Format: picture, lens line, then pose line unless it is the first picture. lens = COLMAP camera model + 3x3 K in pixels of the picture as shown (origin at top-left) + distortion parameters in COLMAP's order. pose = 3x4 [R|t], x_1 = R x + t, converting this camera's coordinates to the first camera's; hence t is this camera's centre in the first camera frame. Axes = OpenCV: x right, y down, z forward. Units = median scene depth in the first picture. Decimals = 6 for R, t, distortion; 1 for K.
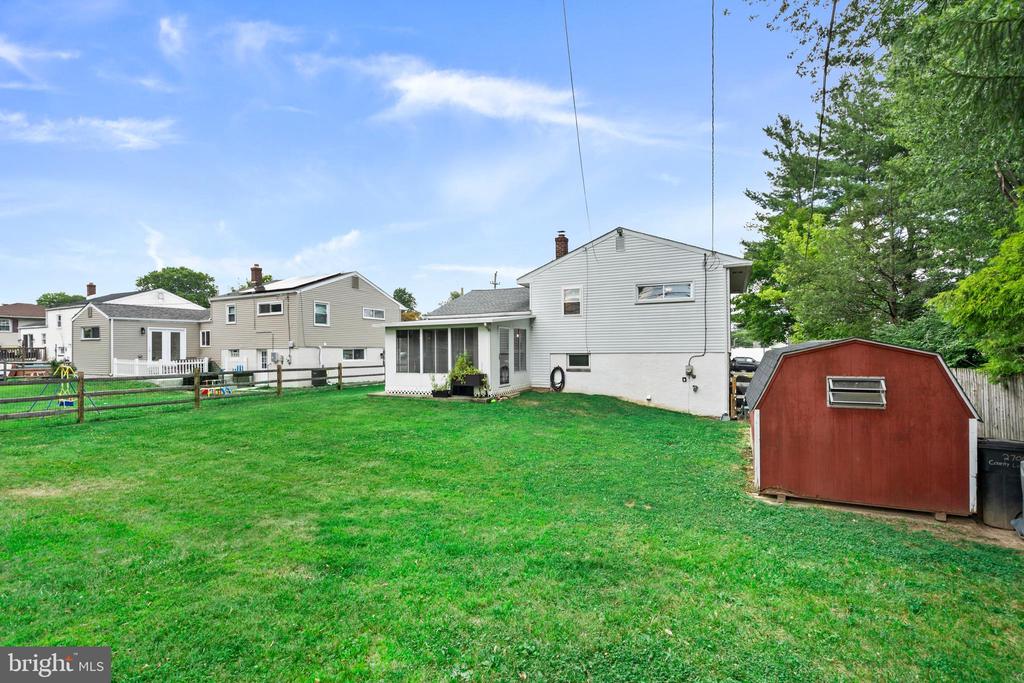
lens RADIAL K [[474.9, 0, 512.0], [0, 474.9, 341.5], [0, 0, 1]] dist [0.004677, 0.000271]
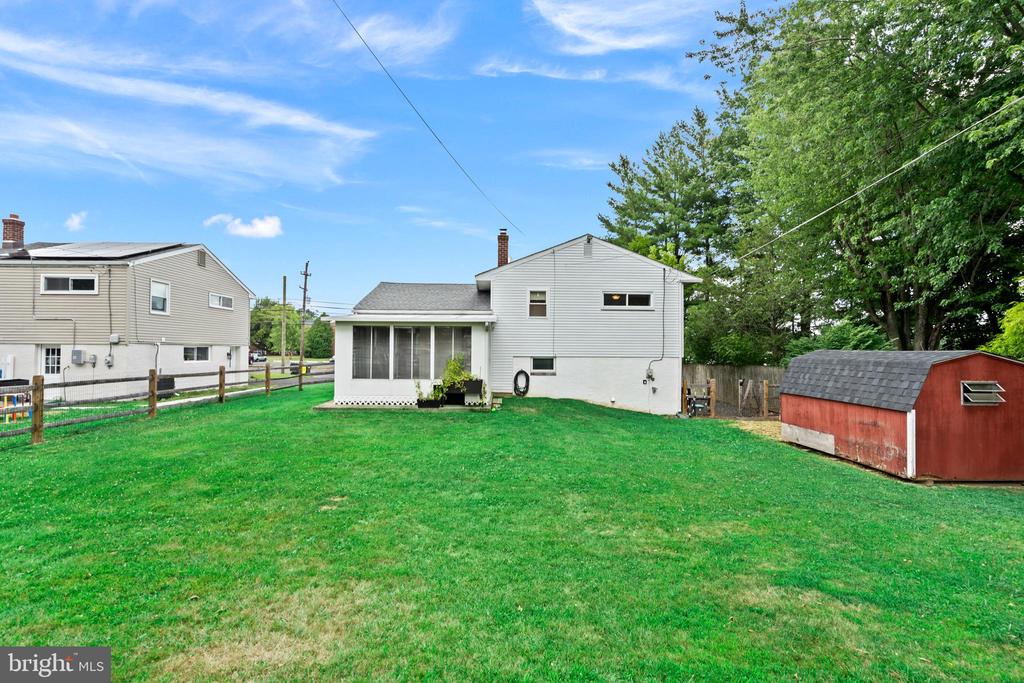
lens RADIAL K [[469.1, 0, 512.0], [0, 469.1, 341.5], [0, 0, 1]] dist [0.001850, 0.000206]
pose [[0.885322, 0.023974, 0.464359, -0.383066], [-0.023325, 0.999702, -0.007143, 0.001988], [-0.464392, -0.004508, 0.885618, 0.179010]]
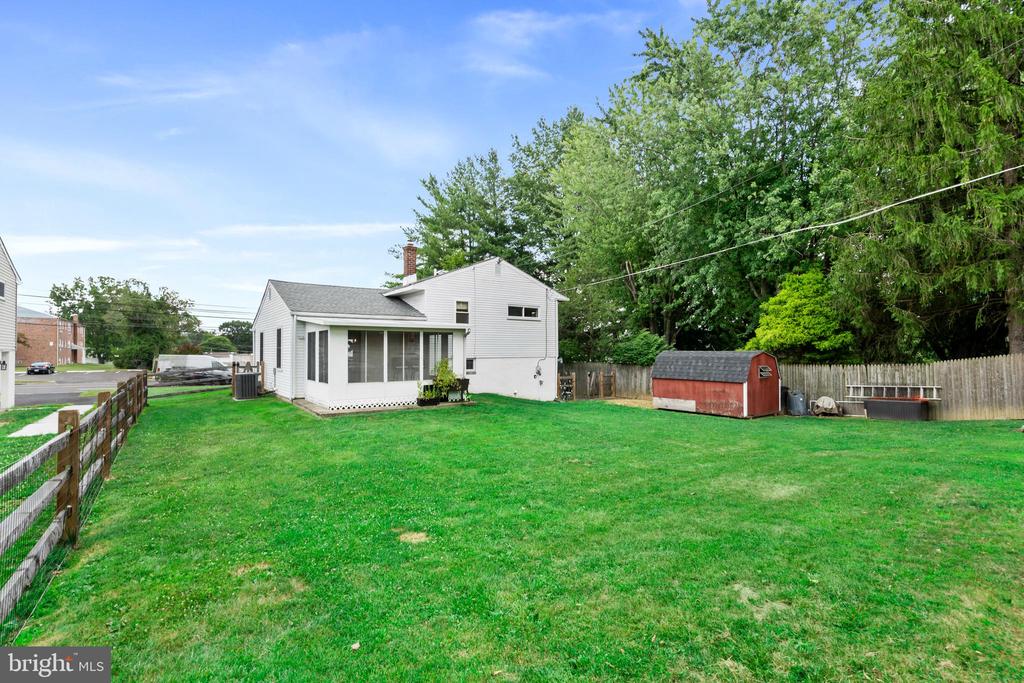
lens RADIAL K [[469.1, 0, 512.0], [0, 469.1, 341.5], [0, 0, 1]] dist [0.001850, 0.000206]
pose [[0.463773, 0.027878, 0.885515, -0.837925], [-0.017511, 0.999598, -0.022298, 0.008394], [-0.885781, -0.005165, 0.464075, 0.396888]]
